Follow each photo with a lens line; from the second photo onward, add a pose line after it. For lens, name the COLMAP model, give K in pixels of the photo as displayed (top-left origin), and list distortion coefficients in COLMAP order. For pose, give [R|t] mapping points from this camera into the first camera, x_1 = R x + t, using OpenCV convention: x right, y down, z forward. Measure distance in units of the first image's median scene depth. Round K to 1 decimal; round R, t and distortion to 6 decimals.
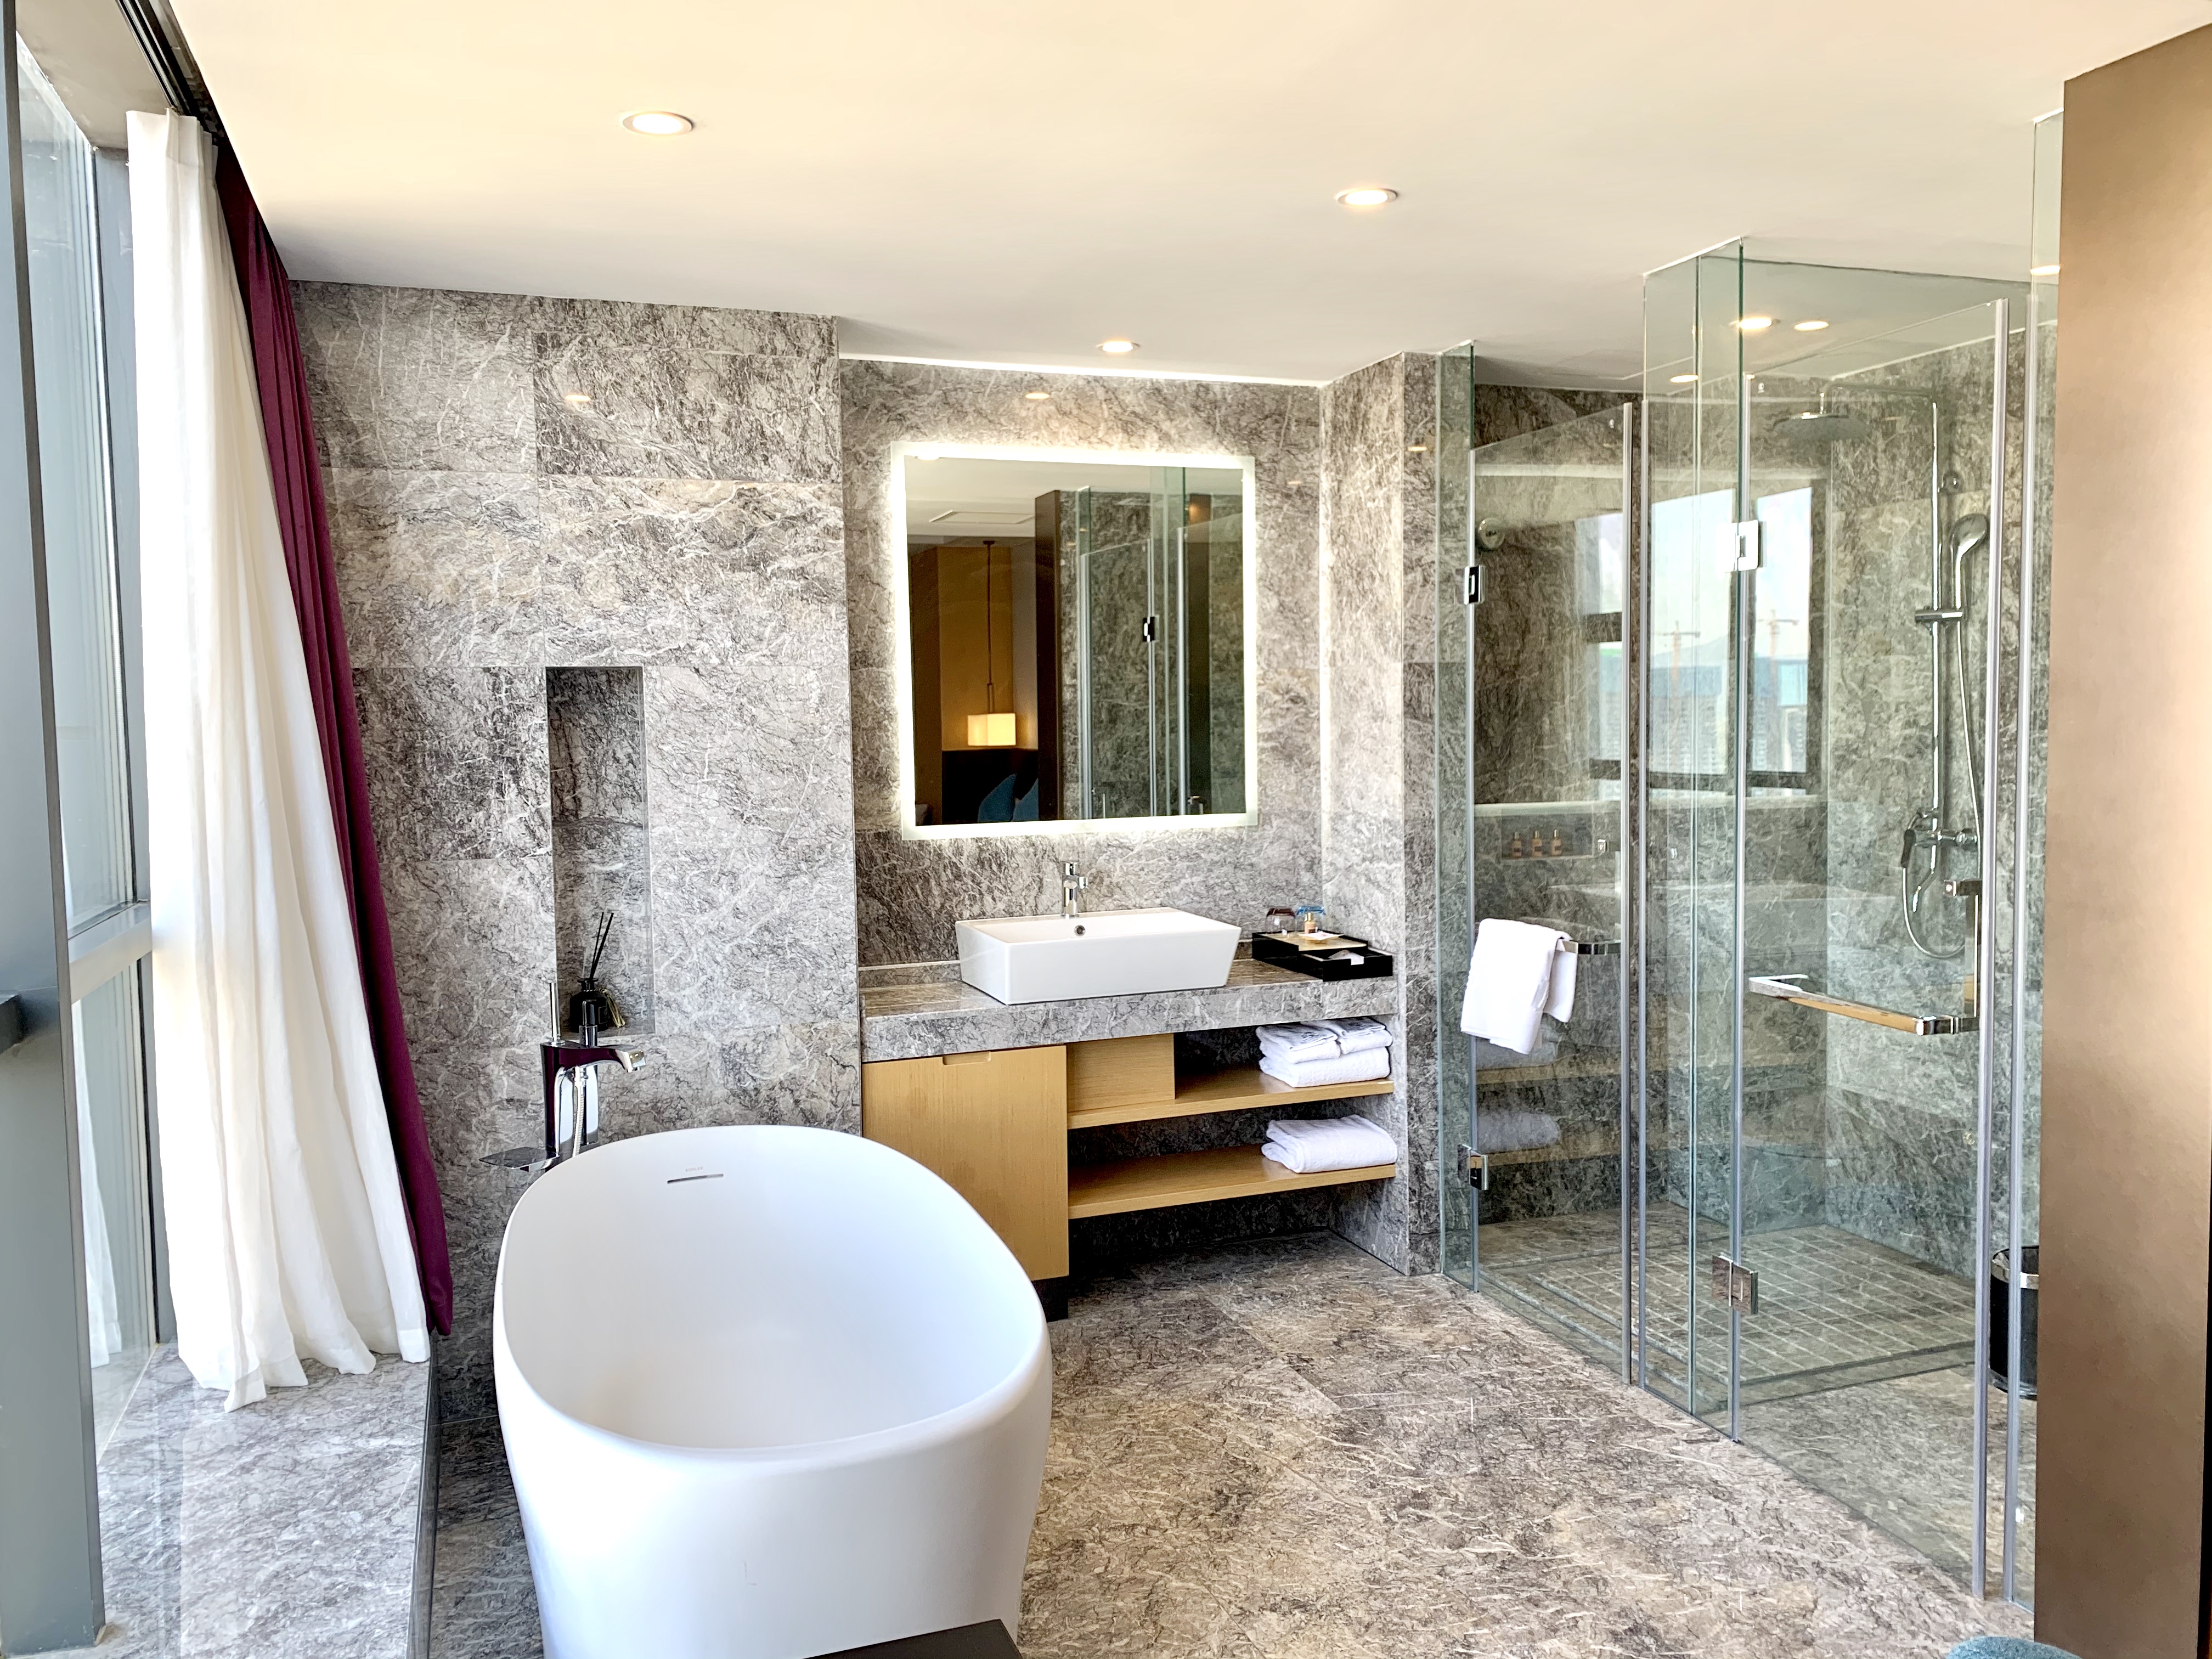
lens RADIAL K [[1721.2, 0, 1103.6], [0, 1721.2, 855.2], [0, 0, 1]] dist [0.268785, -0.686987]
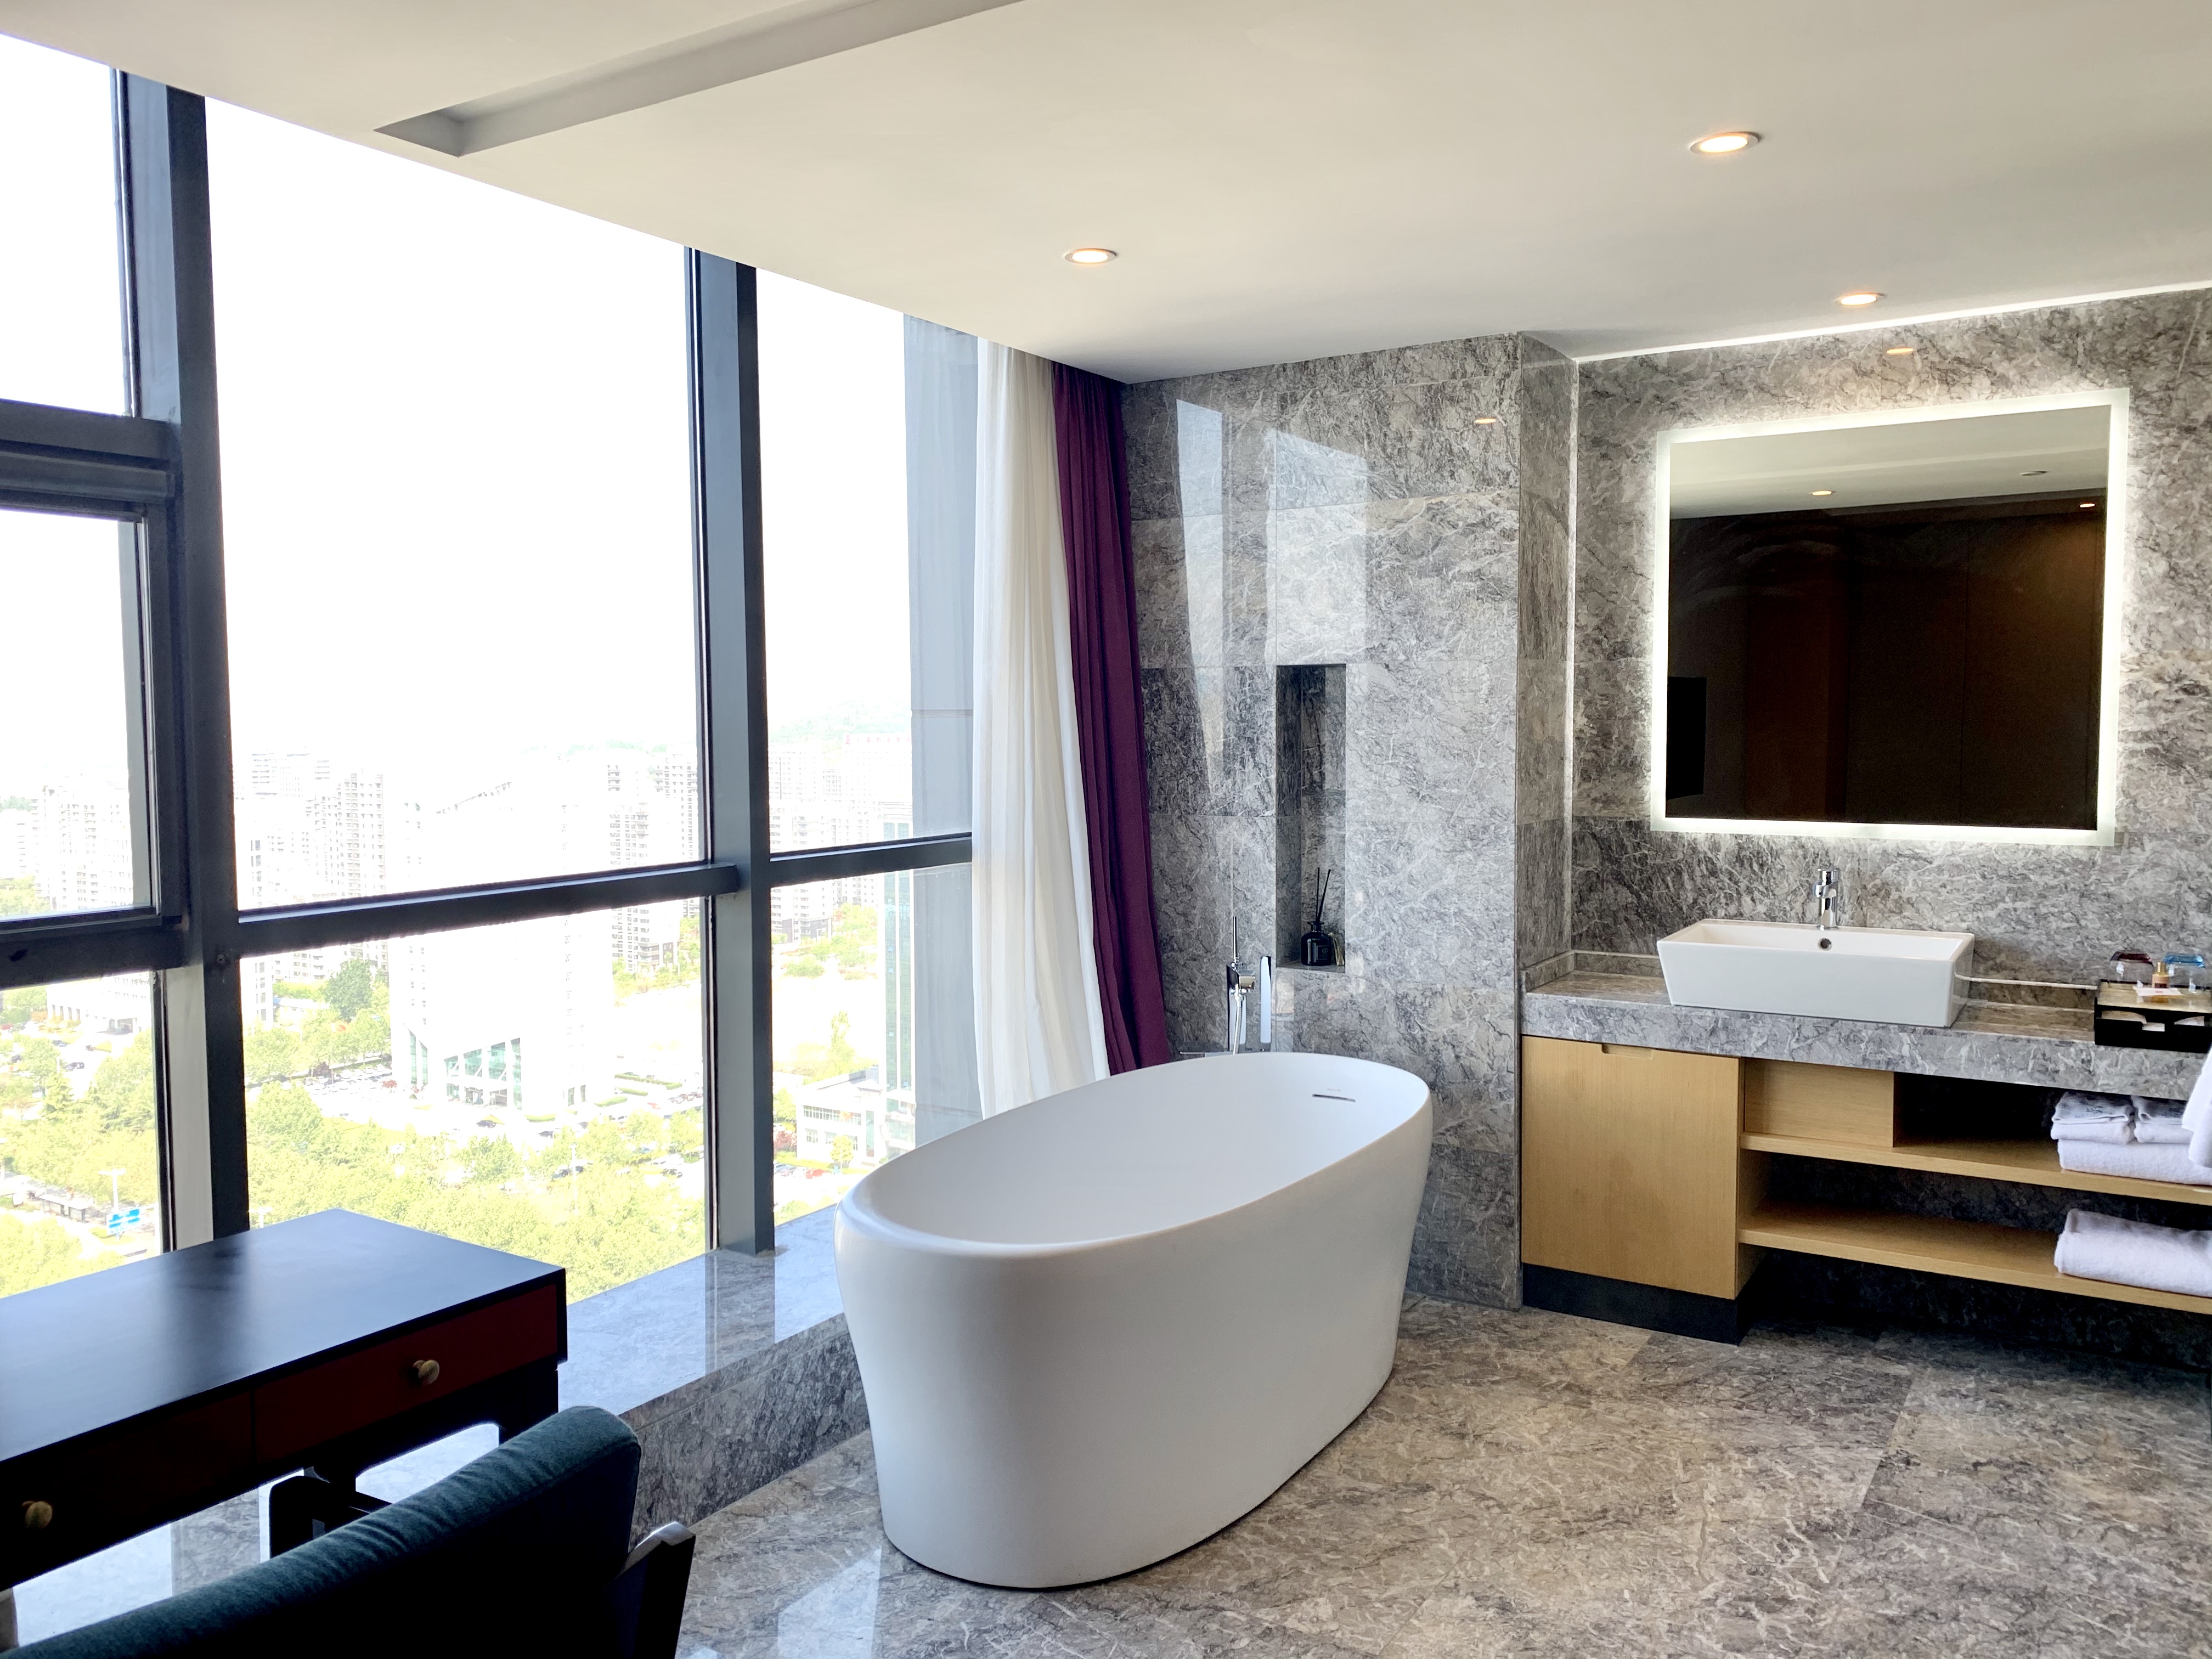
lens RADIAL K [[1684.4, 0, 1105.6], [0, 1684.4, 878.1], [0, 0, 1]] dist [0.125675, -0.120222]
pose [[0.606744, 0.094776, -0.789227, 0.531784], [-0.074889, 0.995266, 0.061945, -0.021096], [0.791362, 0.021520, 0.610970, 0.167527]]
